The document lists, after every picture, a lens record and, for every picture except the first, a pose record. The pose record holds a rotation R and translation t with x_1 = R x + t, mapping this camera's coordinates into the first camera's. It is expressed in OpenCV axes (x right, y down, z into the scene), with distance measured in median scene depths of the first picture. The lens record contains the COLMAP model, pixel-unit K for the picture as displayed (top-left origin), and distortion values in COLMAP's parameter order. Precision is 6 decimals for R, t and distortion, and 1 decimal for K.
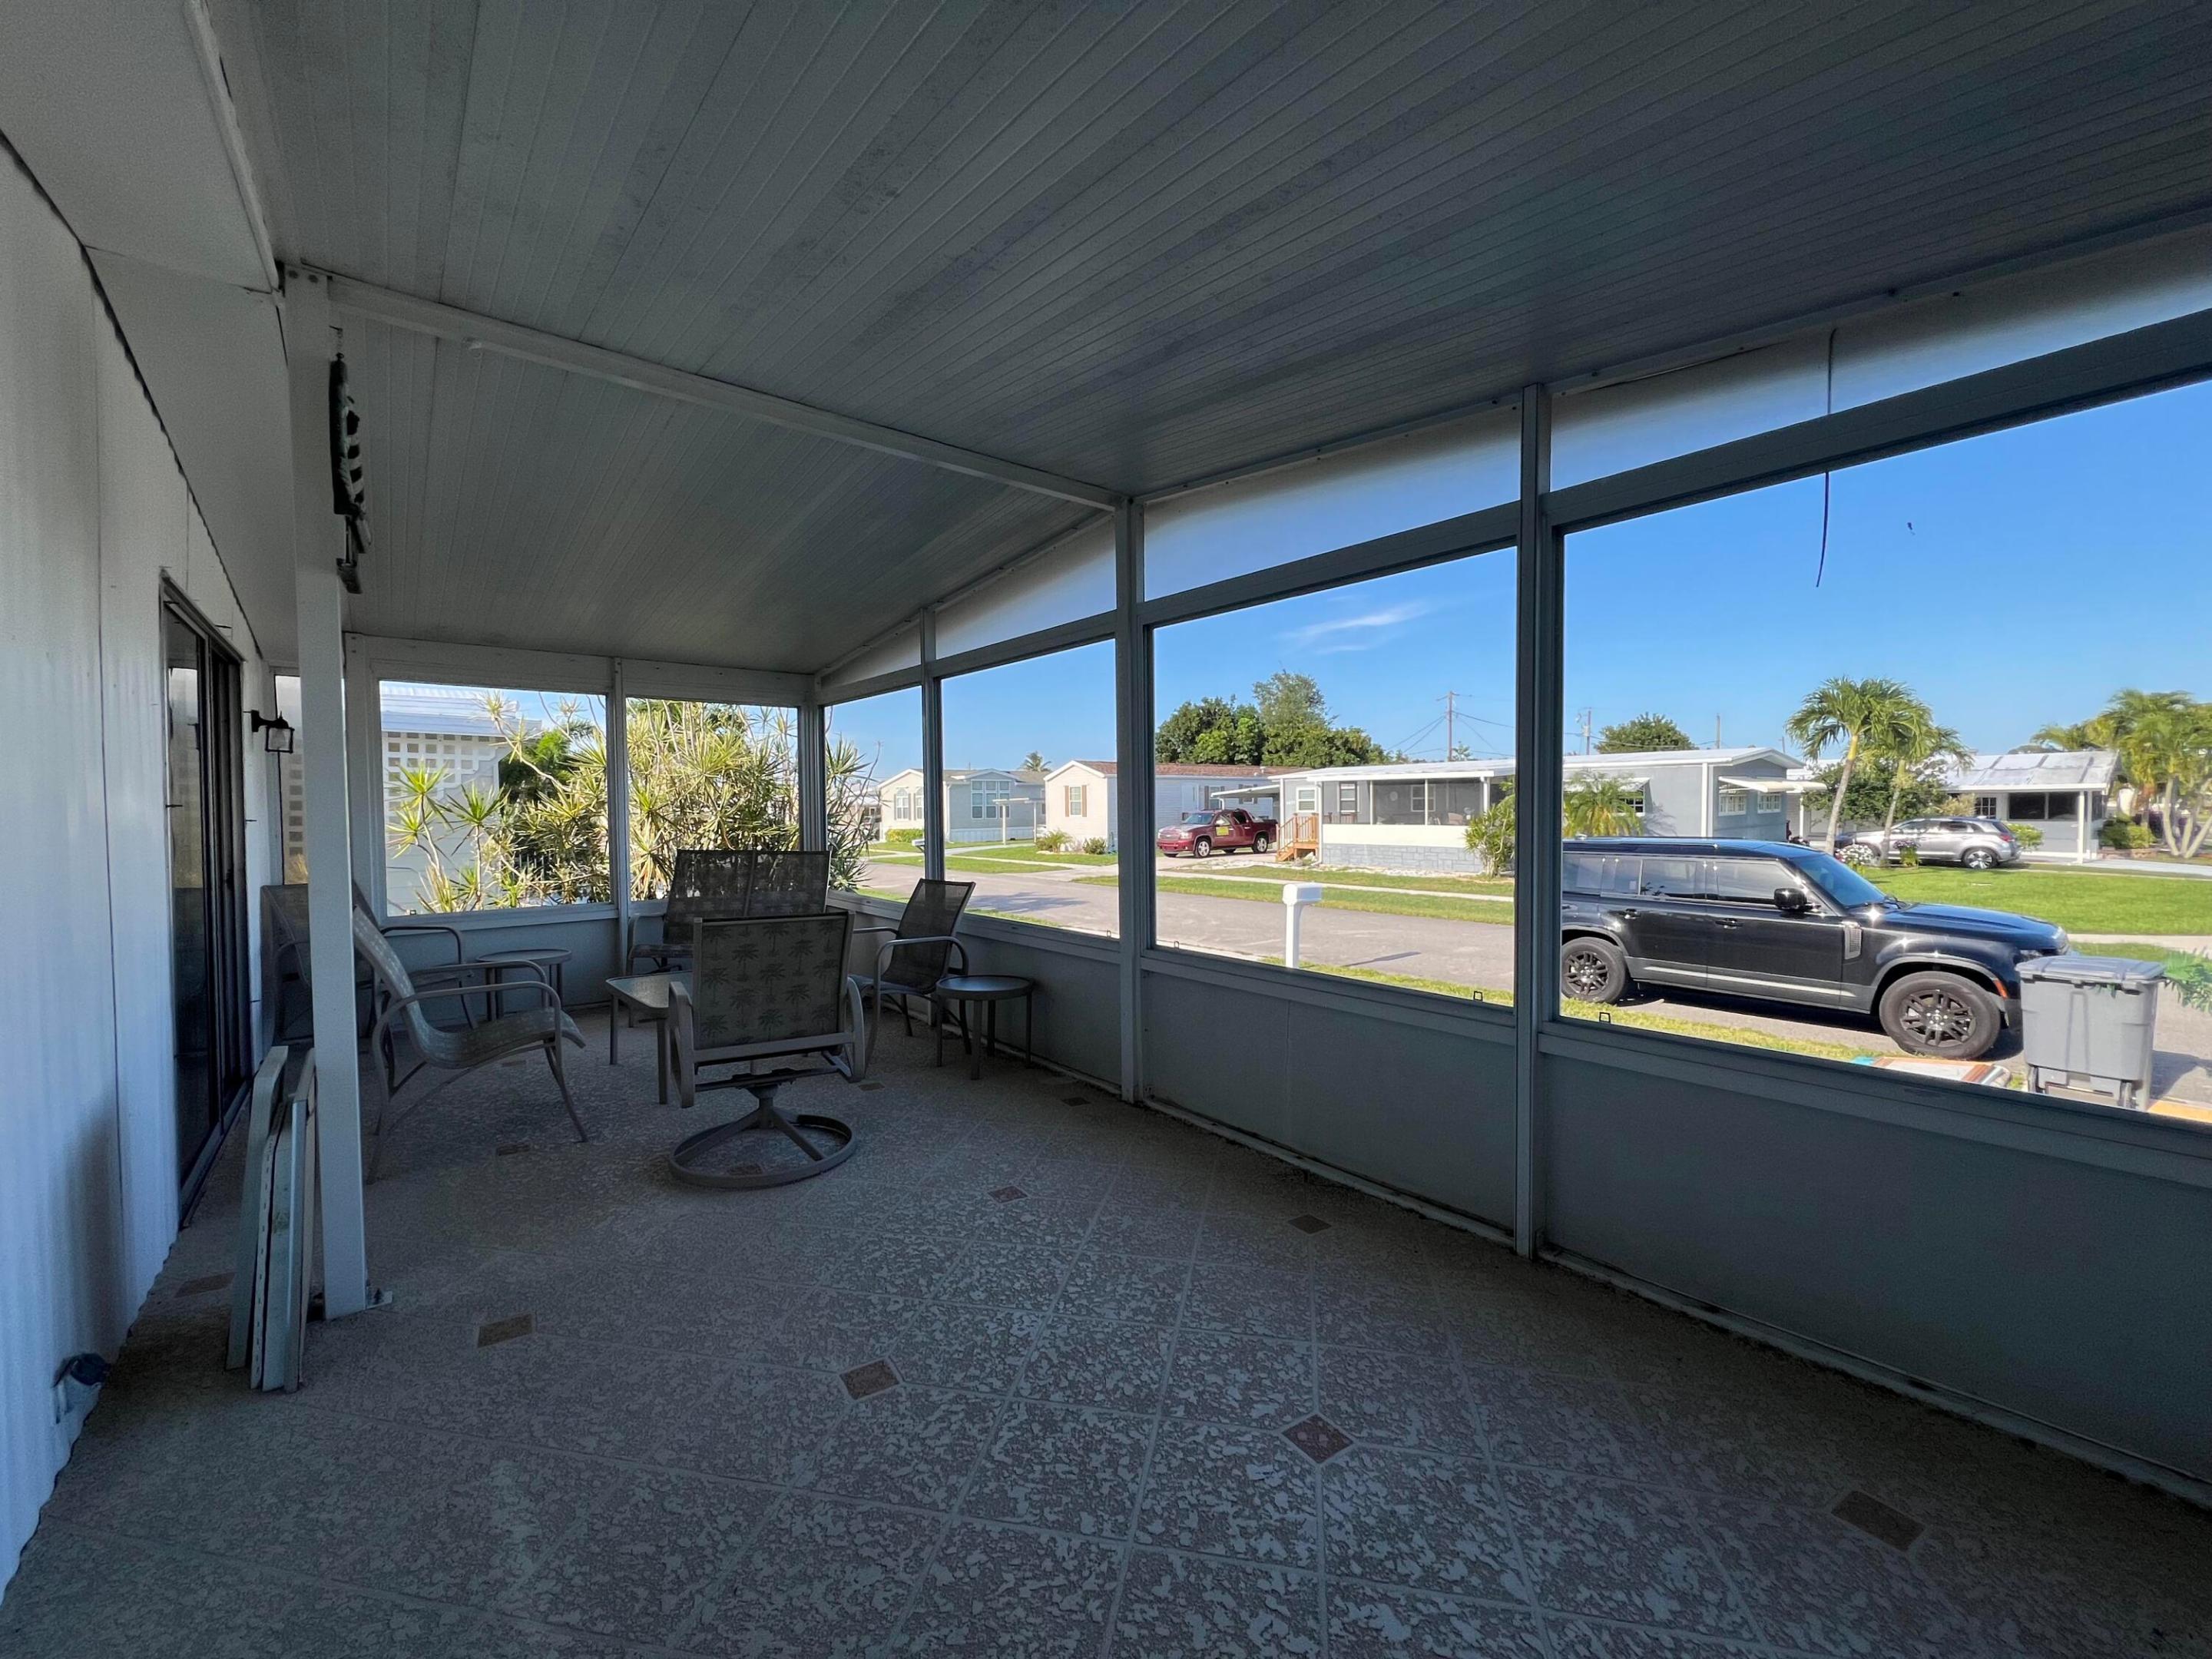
lens RADIAL K [[886.3, 0, 1103.0], [0, 886.3, 834.6], [0, 0, 1]] dist [-0.001401, 0.000611]
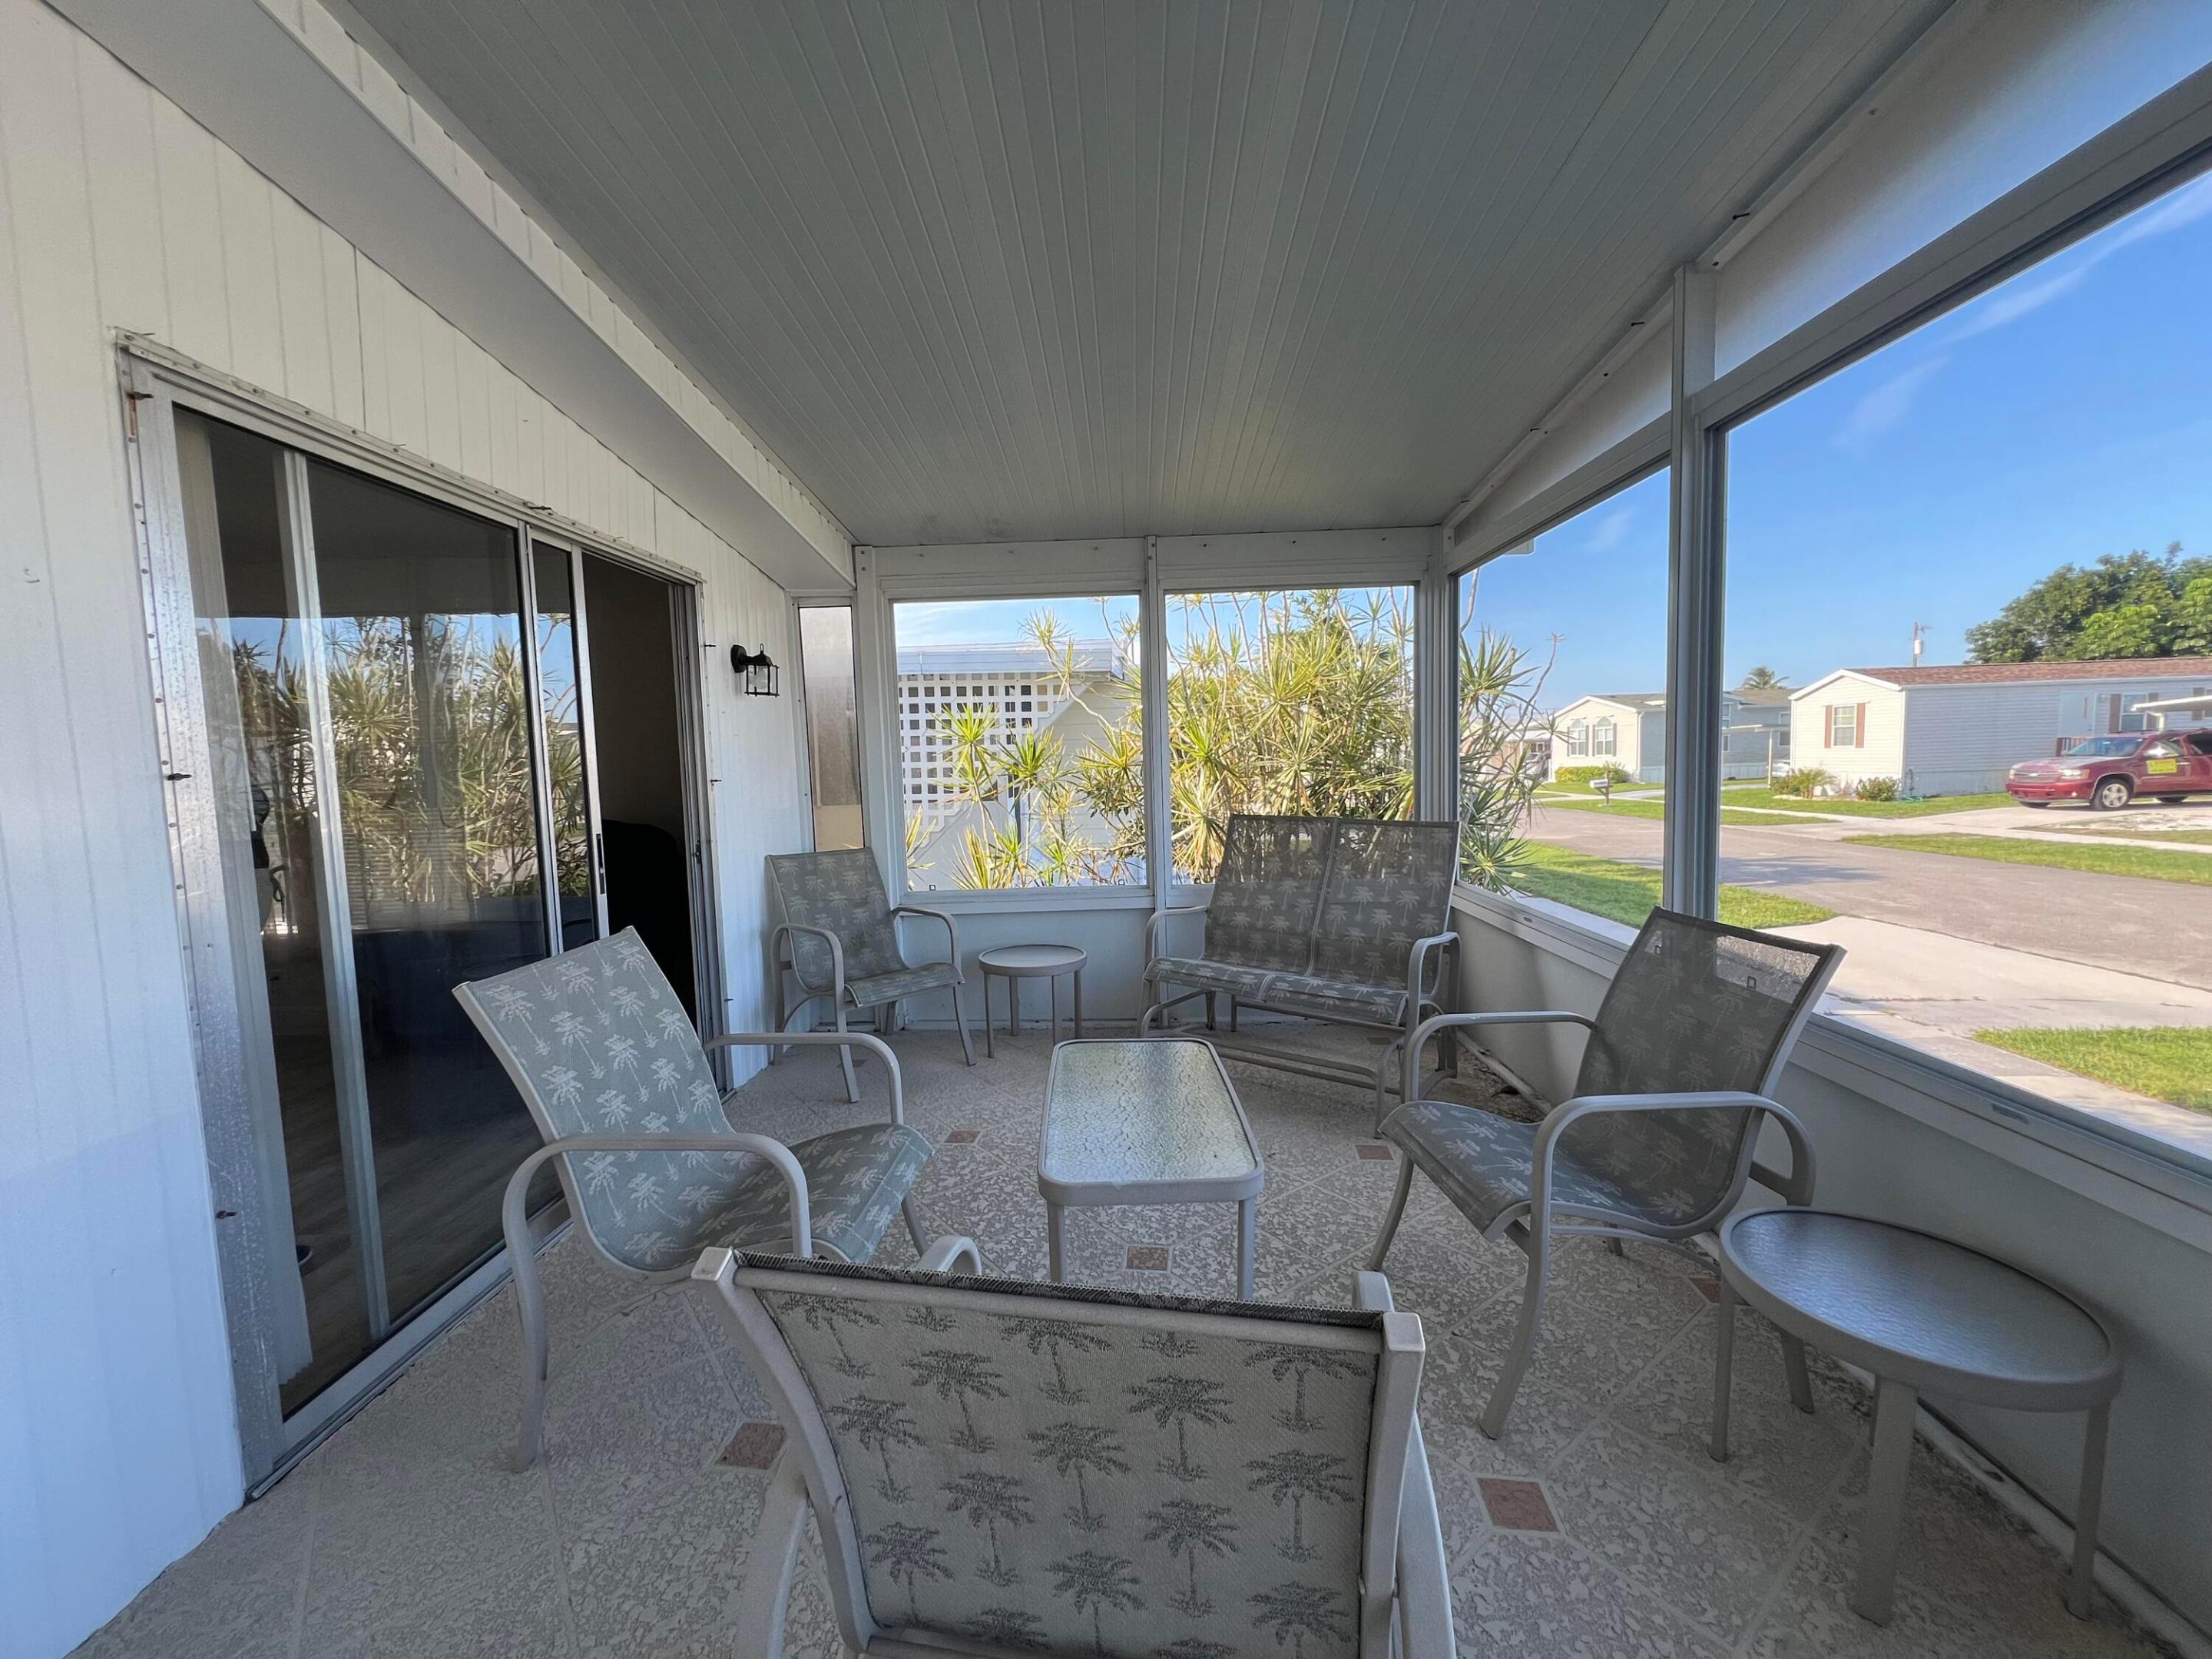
lens RADIAL K [[885.3, 0, 1110.0], [0, 885.3, 833.3], [0, 0, 1]] dist [-0.001805, 0.000589]
pose [[0.761254, 0.039835, -0.647229, -0.100632], [0.004862, 0.997733, 0.067125, -0.012823], [0.648436, -0.054246, 0.759334, 0.386132]]
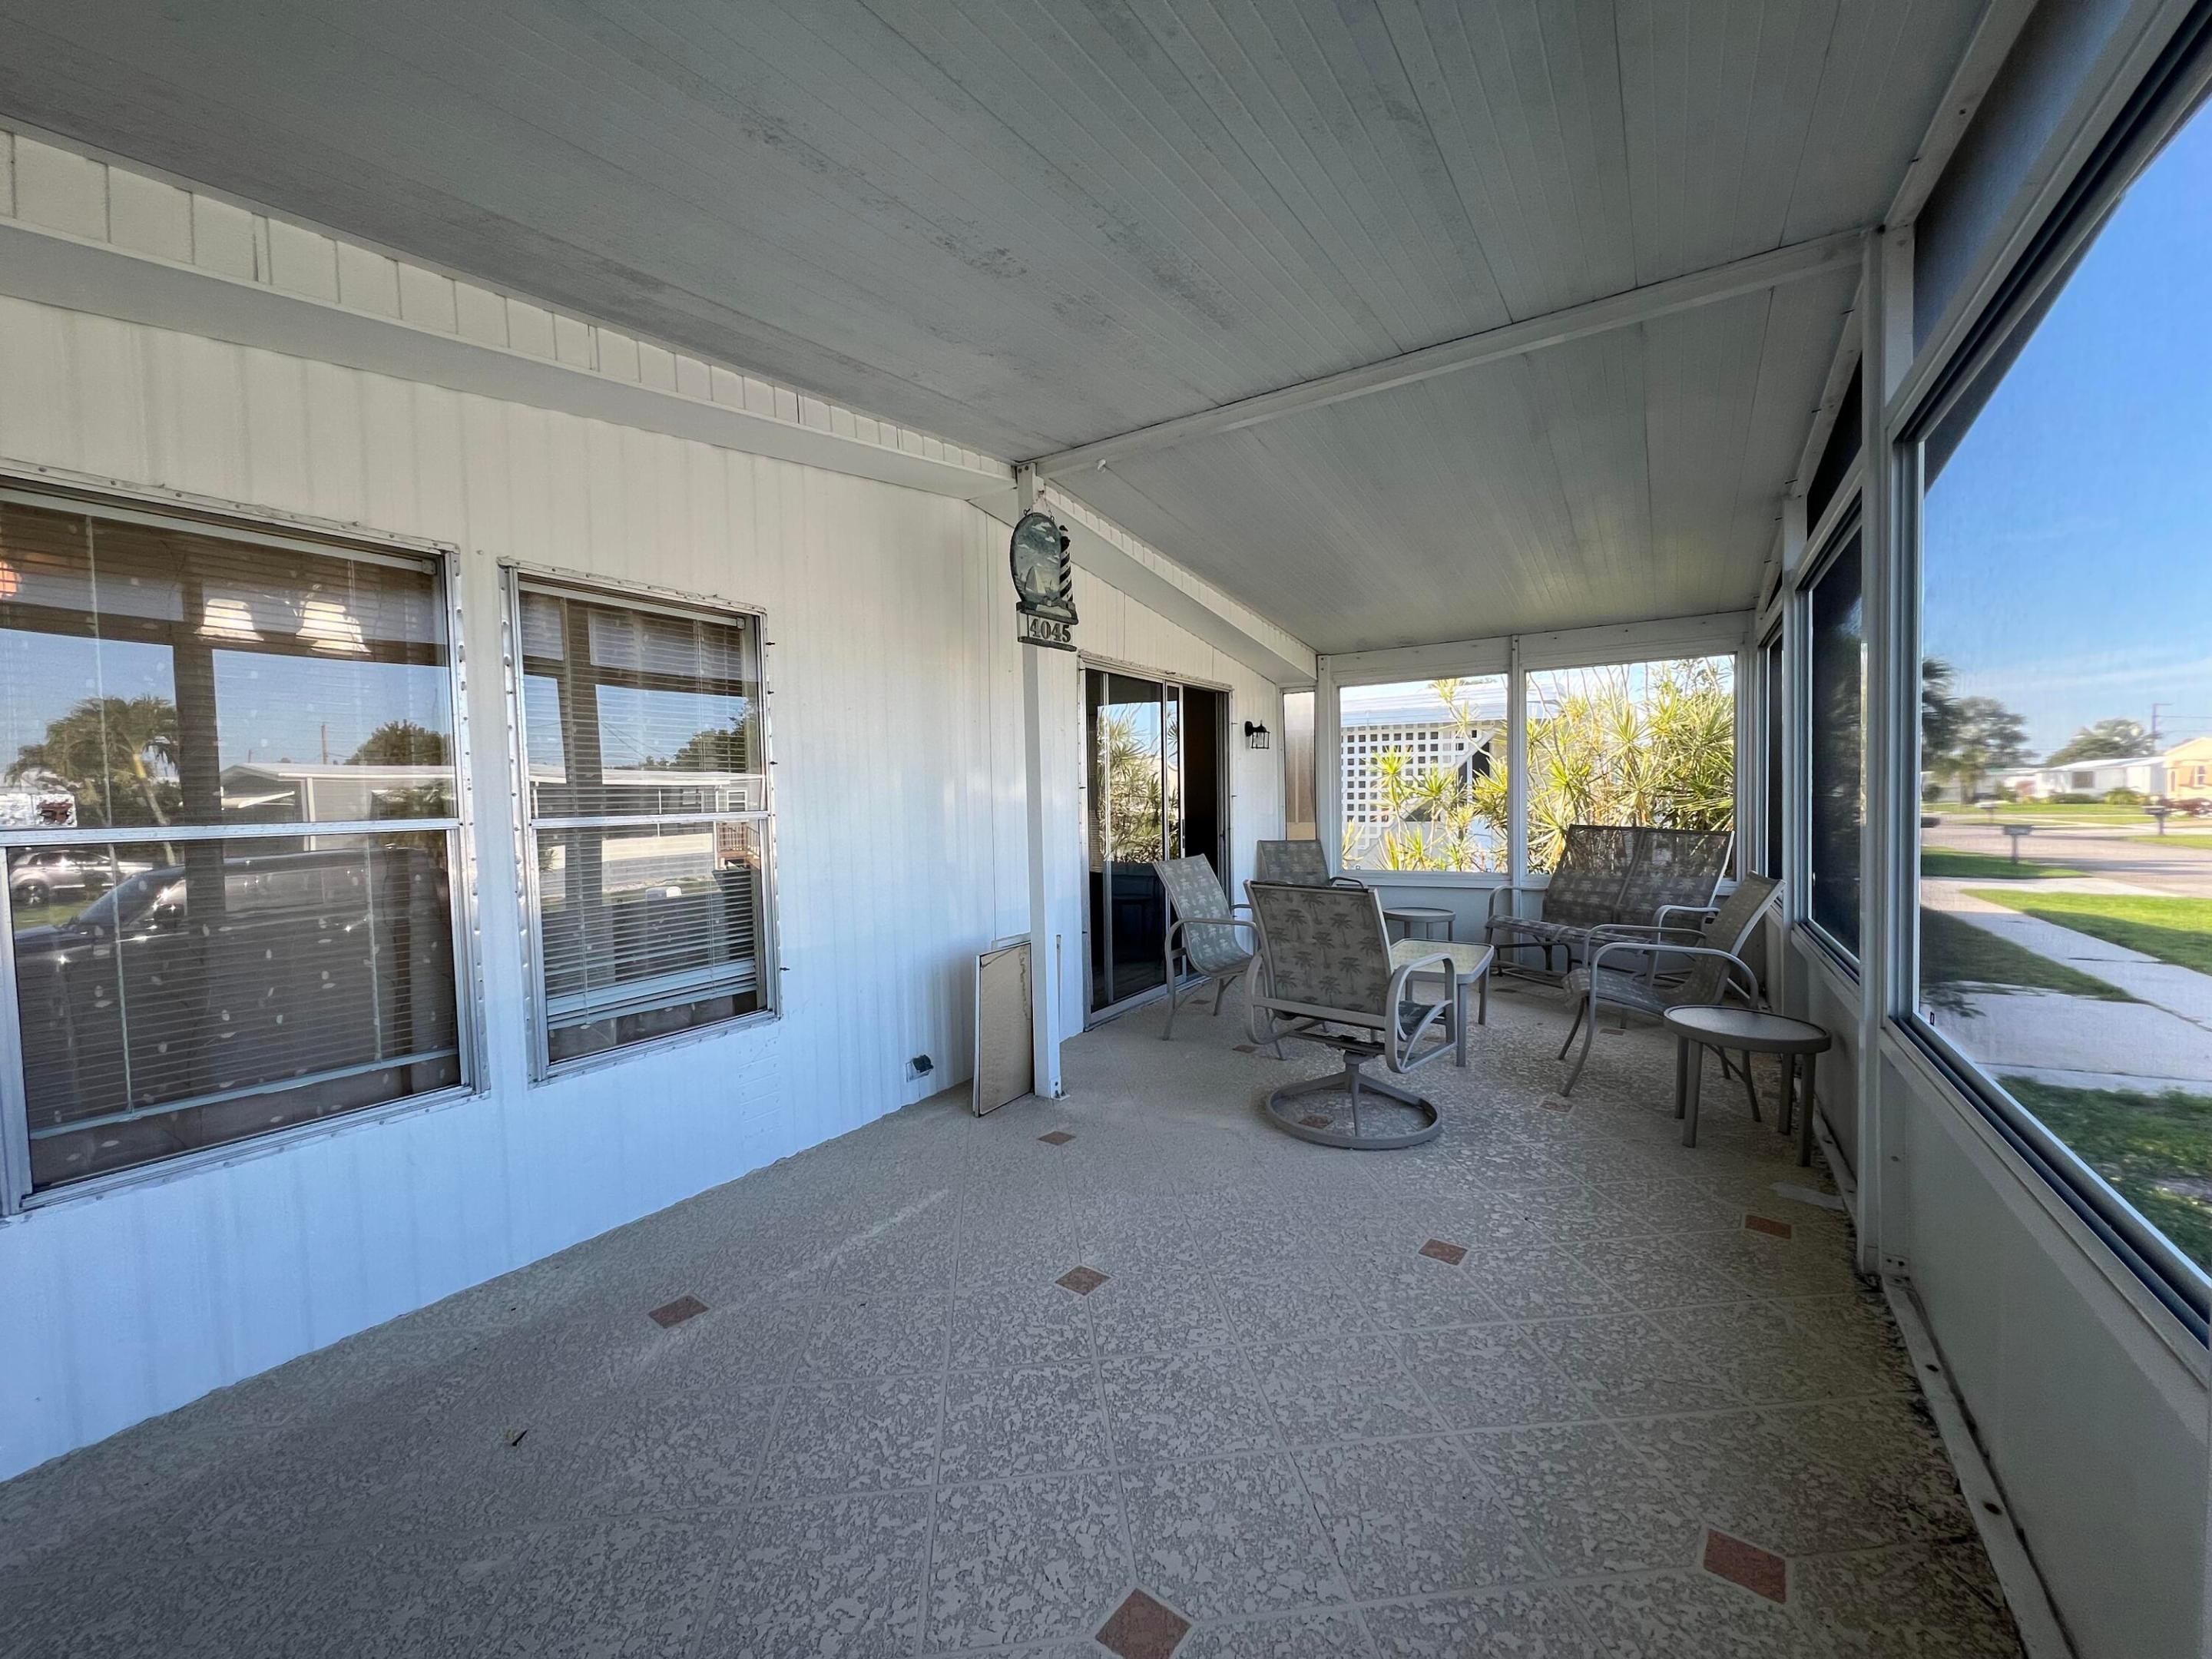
lens RADIAL K [[885.3, 0, 1110.0], [0, 885.3, 833.3], [0, 0, 1]] dist [-0.001805, 0.000589]
pose [[0.322089, 0.036121, -0.946020, 0.244049], [-0.010285, 0.999346, 0.034655, -0.001501], [0.946653, -0.001432, 0.322250, 0.199274]]
